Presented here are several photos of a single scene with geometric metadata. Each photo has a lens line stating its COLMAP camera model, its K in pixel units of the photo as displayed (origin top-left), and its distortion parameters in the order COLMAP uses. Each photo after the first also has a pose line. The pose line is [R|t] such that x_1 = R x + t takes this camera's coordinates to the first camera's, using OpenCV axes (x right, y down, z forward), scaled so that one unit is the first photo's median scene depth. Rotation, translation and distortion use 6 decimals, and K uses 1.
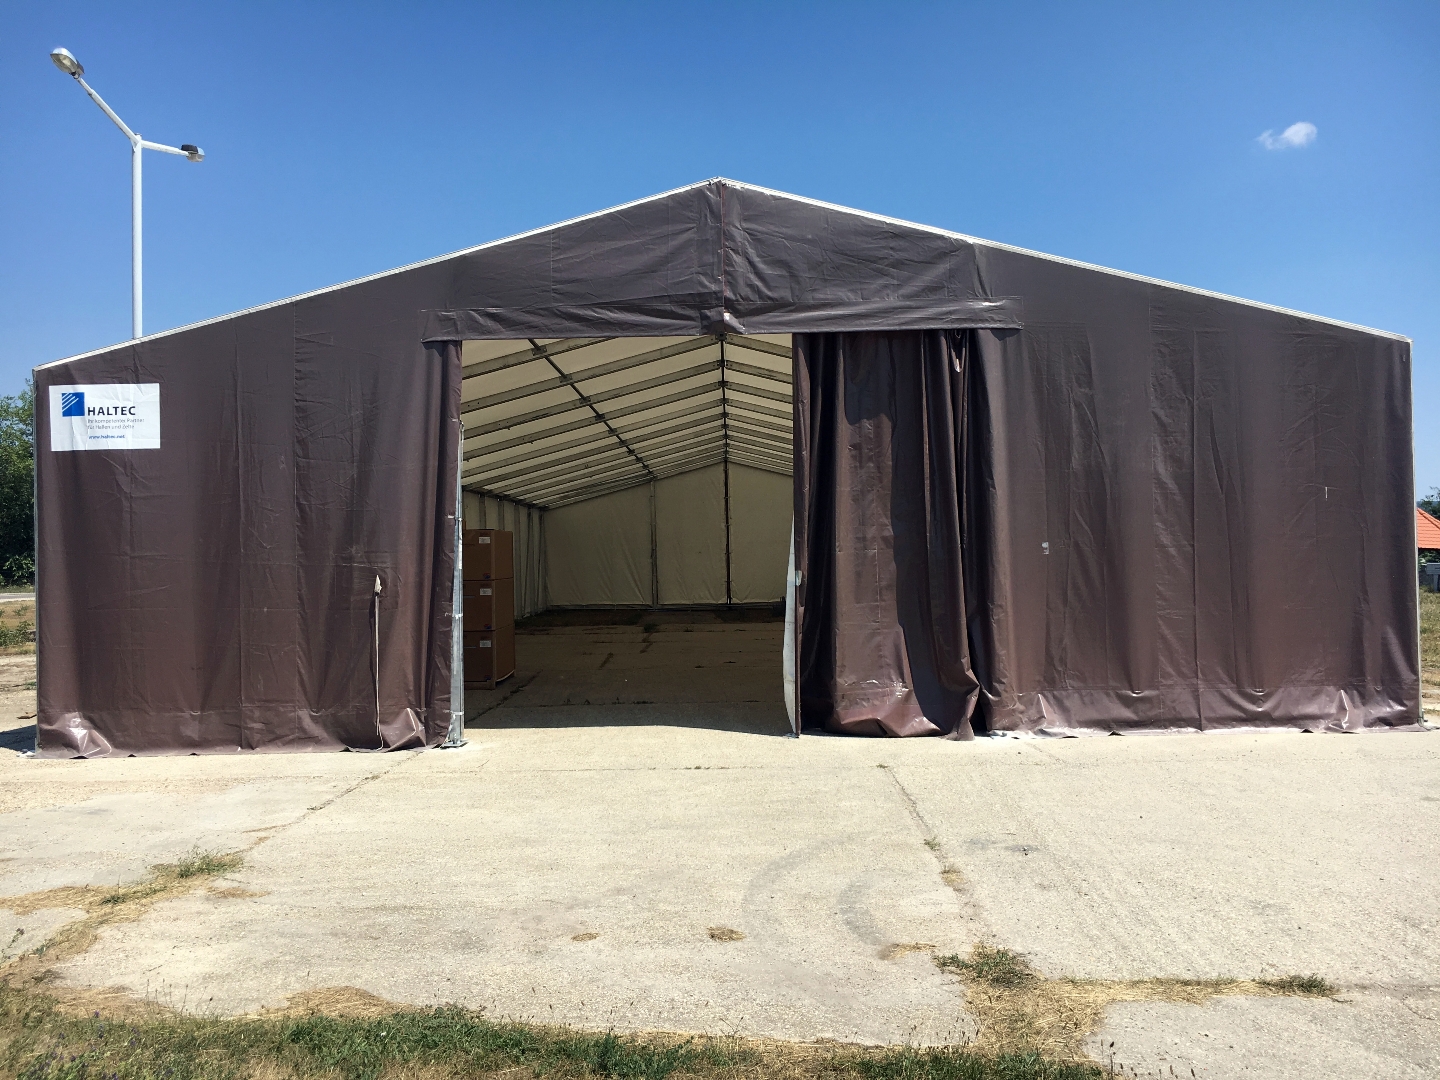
lens RADIAL K [[1329.8, 0, 720.0], [0, 1329.8, 540.0], [0, 0, 1]] dist [0.011402, -0.008513]
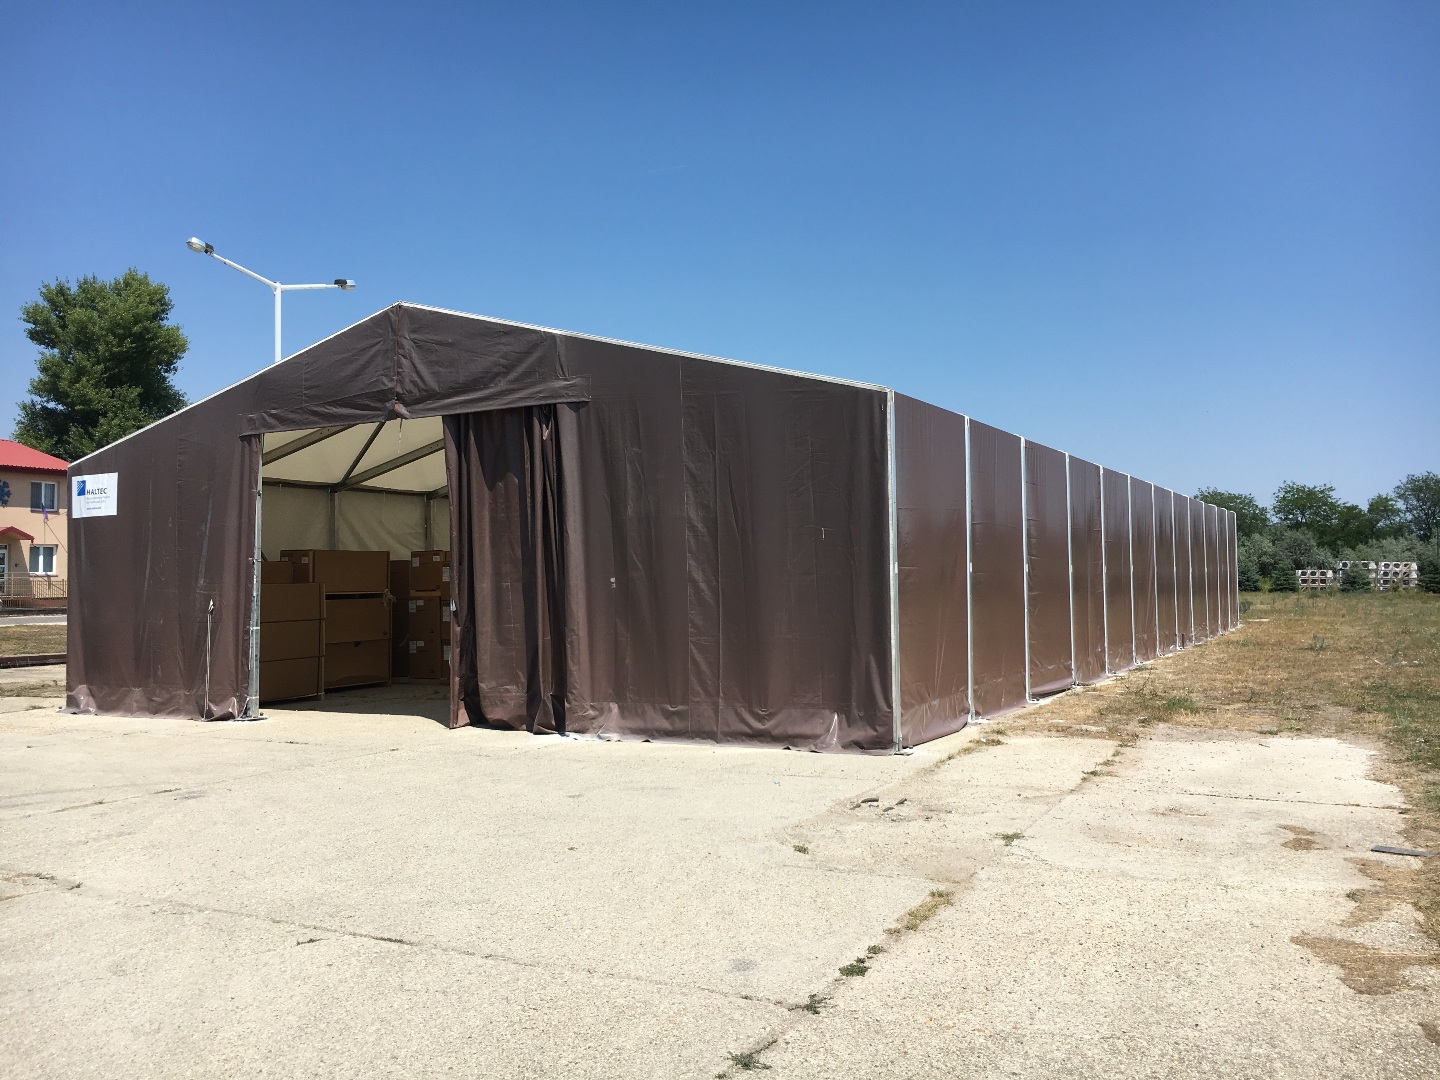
lens RADIAL K [[1389.8, 0, 720.0], [0, 1389.8, 540.0], [0, 0, 1]] dist [0.000339, -0.004893]
pose [[0.865980, -0.011471, -0.499946, 0.958231], [0.003056, 0.999840, -0.017647, -0.009793], [0.500068, 0.013754, 0.865877, -0.033158]]
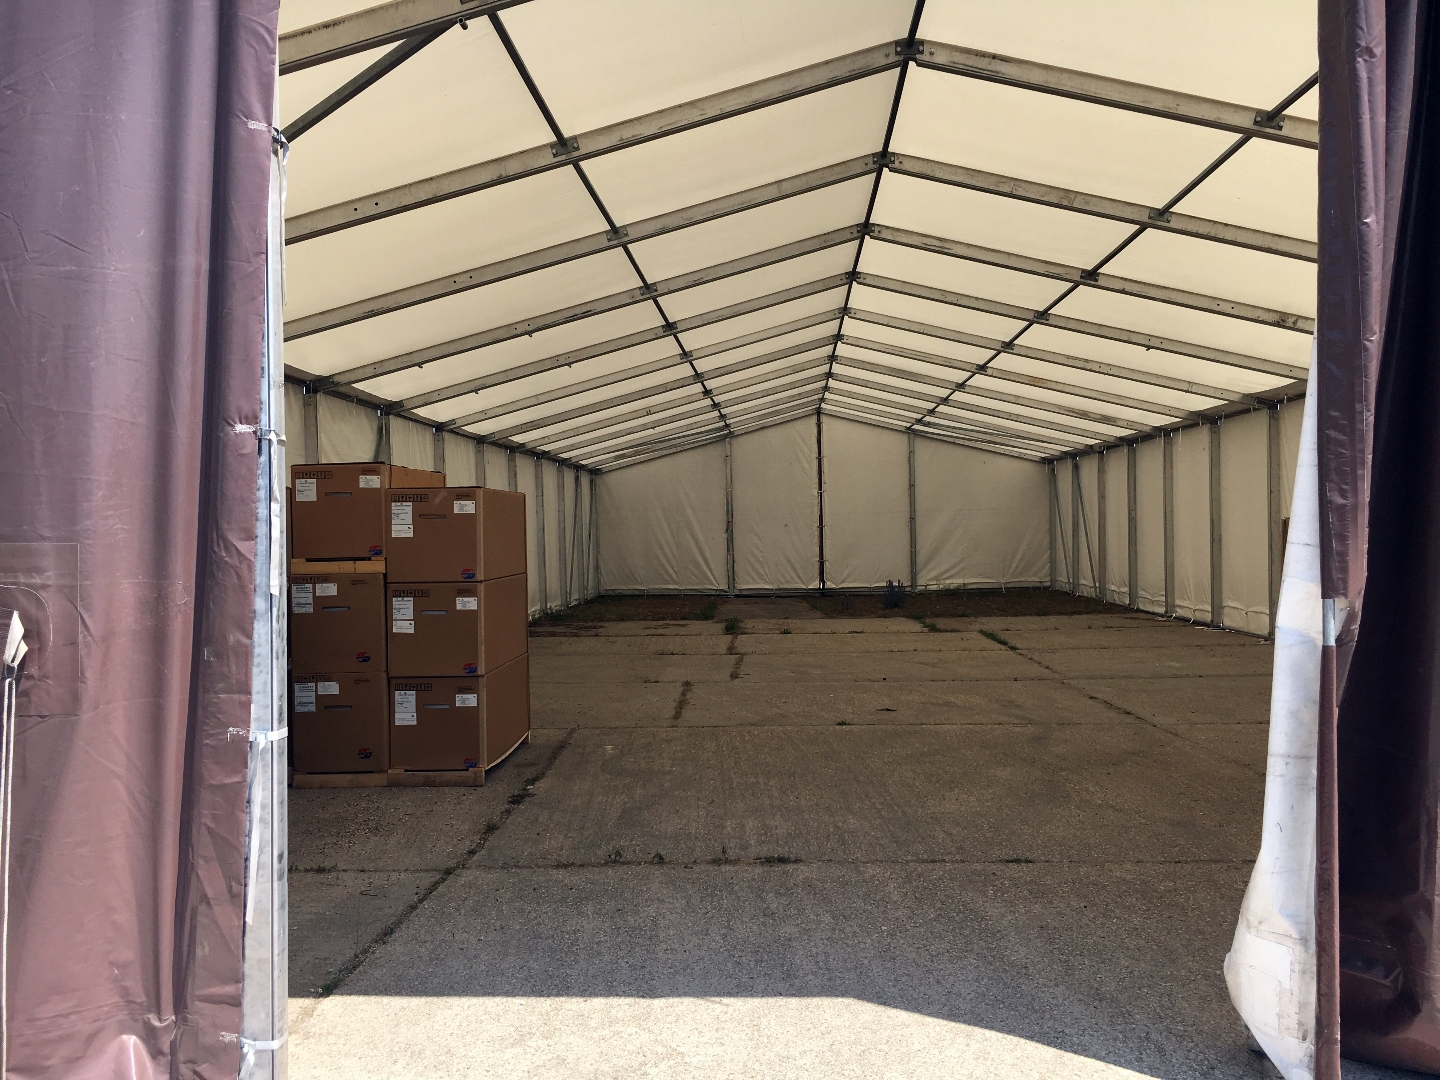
lens RADIAL K [[1389.8, 0, 720.0], [0, 1389.8, 540.0], [0, 0, 1]] dist [0.000339, -0.004893]
pose [[0.998922, 0.002062, -0.046378, -0.071311], [-0.001092, 0.999780, 0.020937, 0.002329], [0.046411, -0.020863, 0.998705, 0.660556]]
